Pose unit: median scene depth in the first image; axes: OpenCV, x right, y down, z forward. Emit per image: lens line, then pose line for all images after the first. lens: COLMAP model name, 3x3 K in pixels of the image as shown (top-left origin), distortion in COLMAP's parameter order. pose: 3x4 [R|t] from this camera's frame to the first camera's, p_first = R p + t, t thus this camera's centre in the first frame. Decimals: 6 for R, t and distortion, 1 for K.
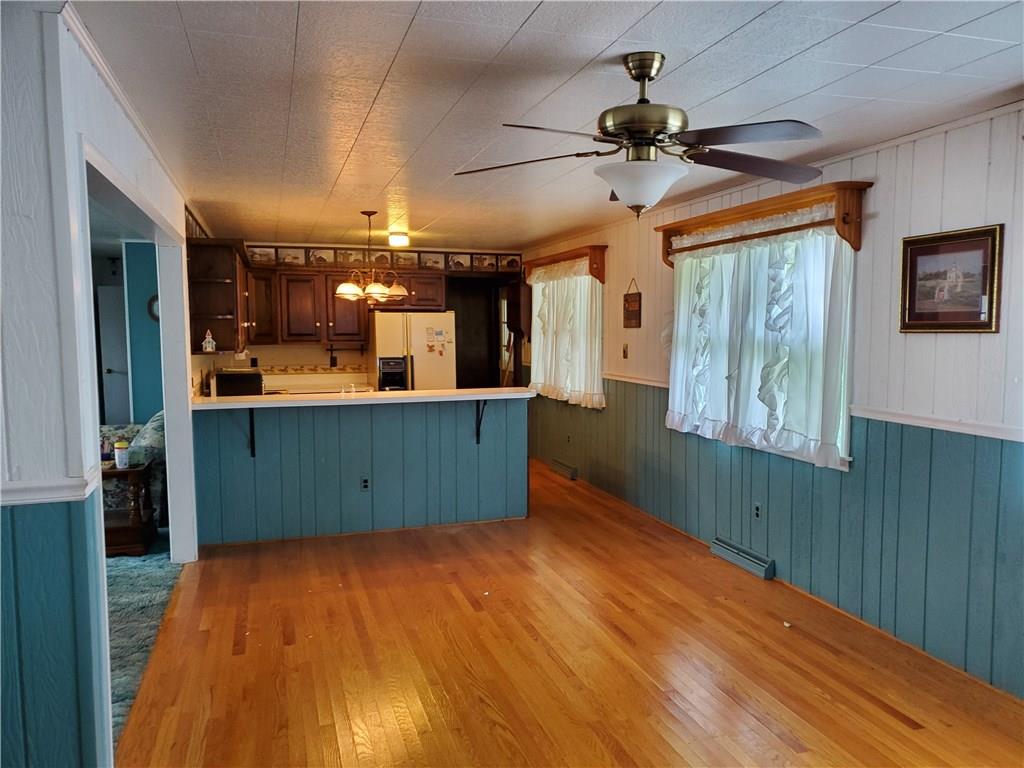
lens RADIAL K [[805.1, 0, 507.9], [0, 805.1, 385.7], [0, 0, 1]] dist [0.050454, -0.052800]
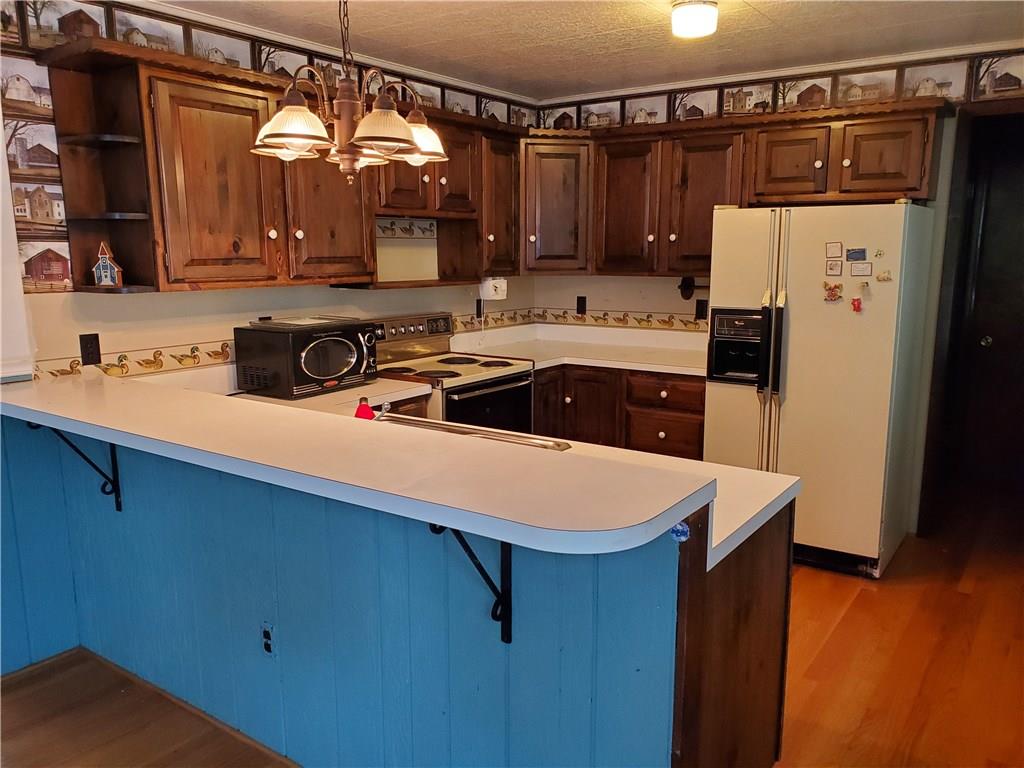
lens RADIAL K [[805.1, 0, 517.7], [0, 805.1, 393.6], [0, 0, 1]] dist [0.050454, -0.052800]
pose [[0.622998, 0.140288, -0.769540, 0.127087], [-0.060161, 0.989466, 0.131676, -0.038580], [0.779906, -0.035738, 0.624875, 0.585973]]
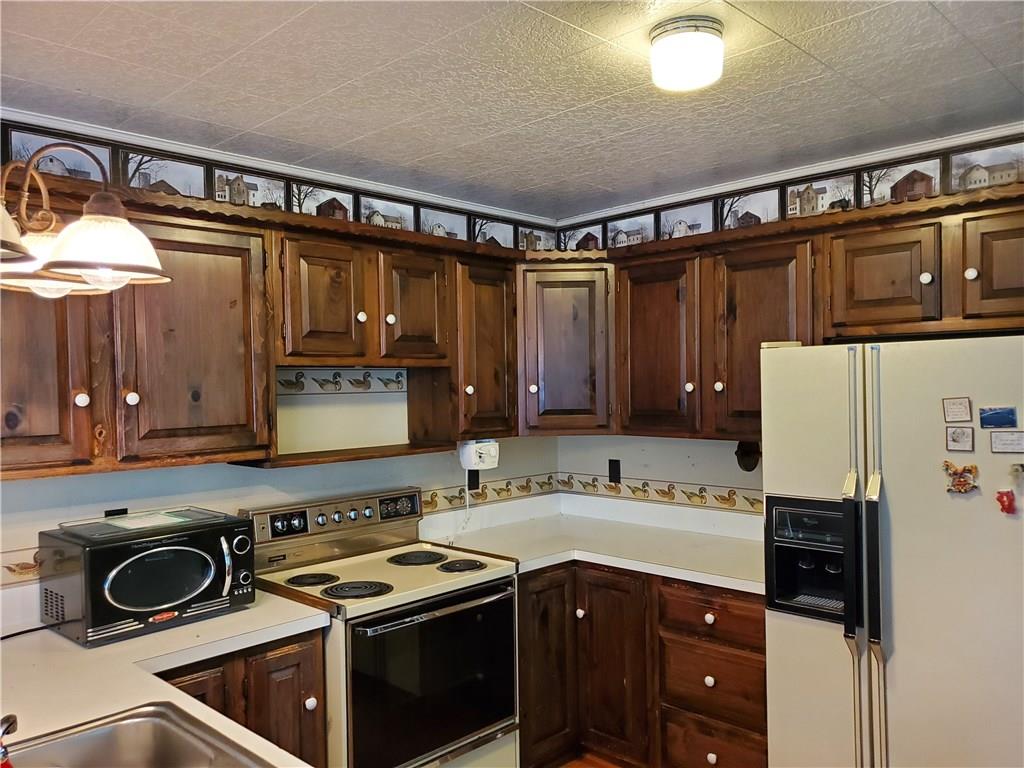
lens RADIAL K [[805.1, 0, 505.2], [0, 805.1, 400.1], [0, 0, 1]] dist [0.050454, -0.052800]
pose [[0.487109, 0.008964, -0.873295, 0.053818], [-0.050391, 0.998570, -0.017857, -0.057105], [0.871886, 0.052705, 0.486864, 0.722119]]
